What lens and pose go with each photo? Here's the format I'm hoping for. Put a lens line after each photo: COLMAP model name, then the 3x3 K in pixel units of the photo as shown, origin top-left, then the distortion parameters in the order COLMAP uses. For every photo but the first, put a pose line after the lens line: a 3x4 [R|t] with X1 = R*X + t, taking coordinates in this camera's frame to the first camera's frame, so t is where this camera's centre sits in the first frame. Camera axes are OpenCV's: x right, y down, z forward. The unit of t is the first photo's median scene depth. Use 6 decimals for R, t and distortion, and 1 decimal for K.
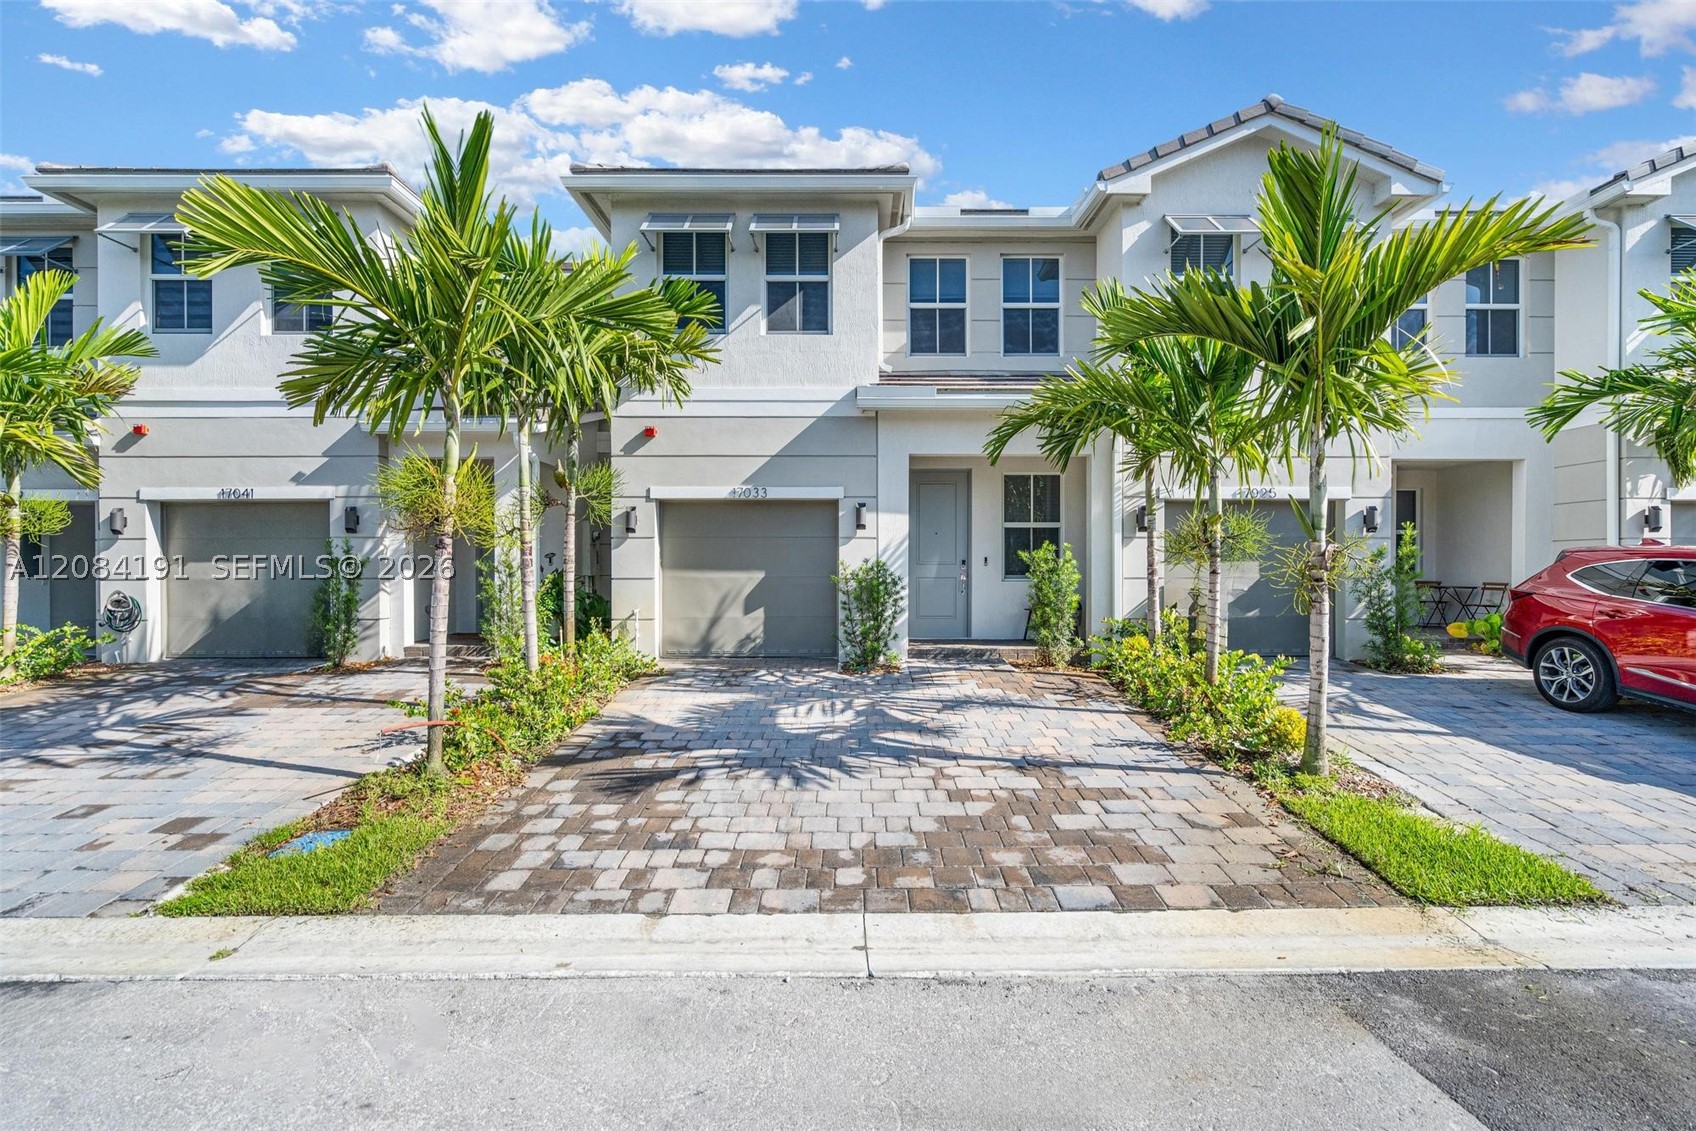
lens RADIAL K [[768.1, 0, 848.0], [0, 768.1, 565.5], [0, 0, 1]] dist [-0.002666, 0.000637]
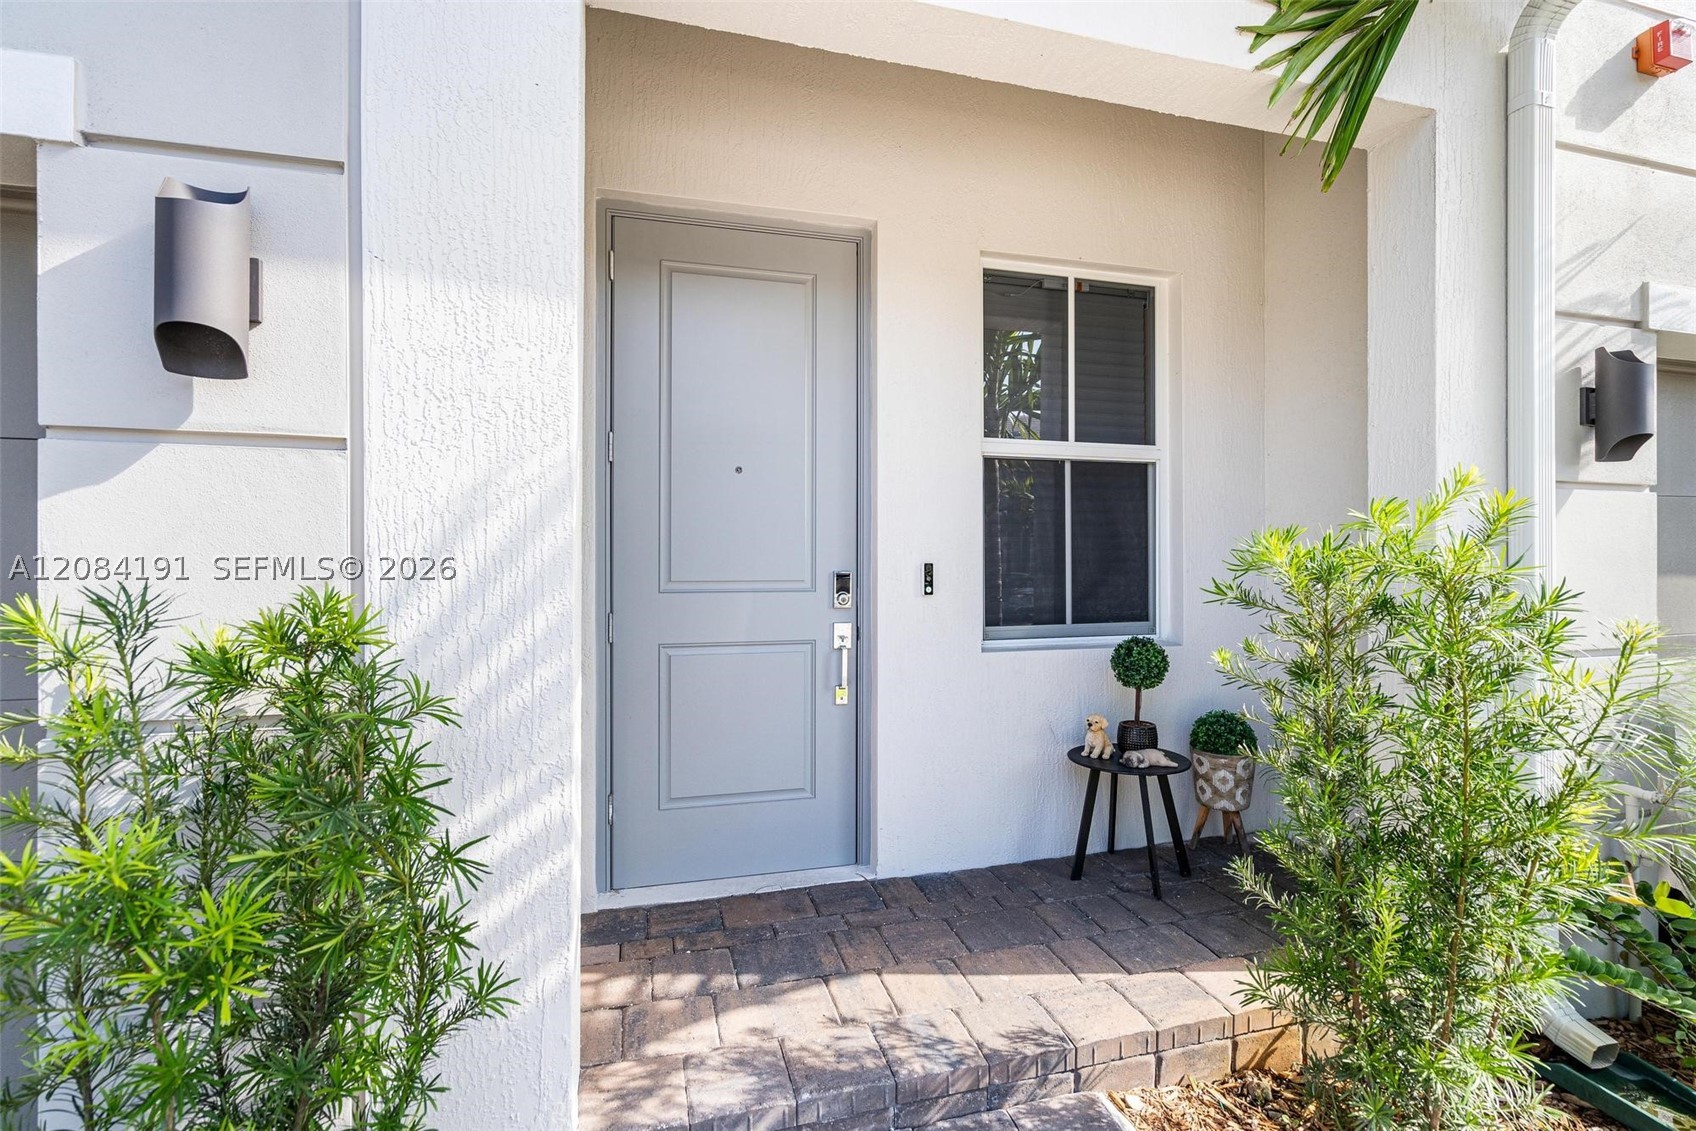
lens RADIAL K [[774.8, 0, 852.3], [0, 774.8, 555.4], [0, 0, 1]] dist [-0.000588, -0.000091]
pose [[0.960754, 0.001782, 0.277395, 0.096674], [0.000761, 0.999959, -0.009059, -0.013716], [-0.277400, 0.008915, 0.960713, 0.897655]]
